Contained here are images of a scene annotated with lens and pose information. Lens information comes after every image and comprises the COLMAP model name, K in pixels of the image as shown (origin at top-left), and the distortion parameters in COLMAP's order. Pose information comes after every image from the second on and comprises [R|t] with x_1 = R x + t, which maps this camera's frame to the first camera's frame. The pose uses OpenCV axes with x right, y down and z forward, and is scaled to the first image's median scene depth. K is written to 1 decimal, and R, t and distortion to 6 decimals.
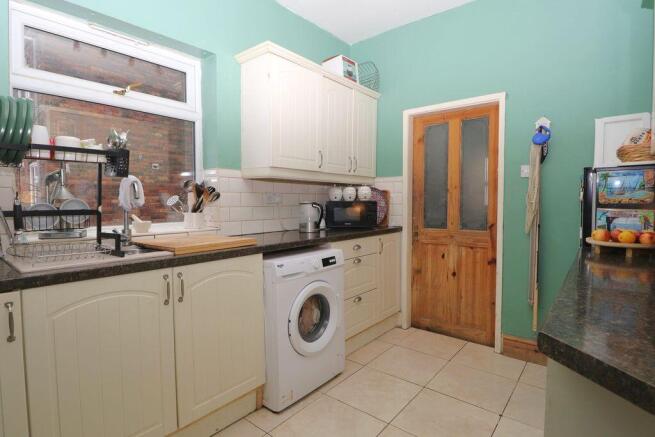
lens RADIAL K [[317.8, 0, 317.9], [0, 317.8, 215.4], [0, 0, 1]] dist [-0.027836, -0.000495]
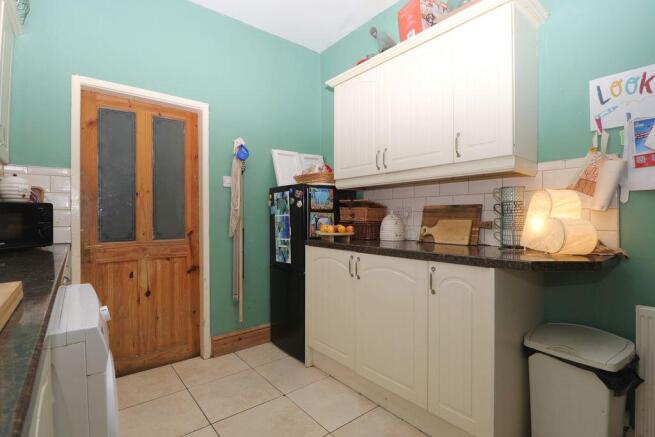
lens RADIAL K [[317.8, 0, 317.9], [0, 317.8, 215.4], [0, 0, 1]] dist [-0.027836, -0.000495]
pose [[0.182797, 0.008607, 0.983113, -0.330743], [0.041873, 0.998986, -0.016531, 0.010358], [-0.982259, 0.044187, 0.182251, 0.410175]]
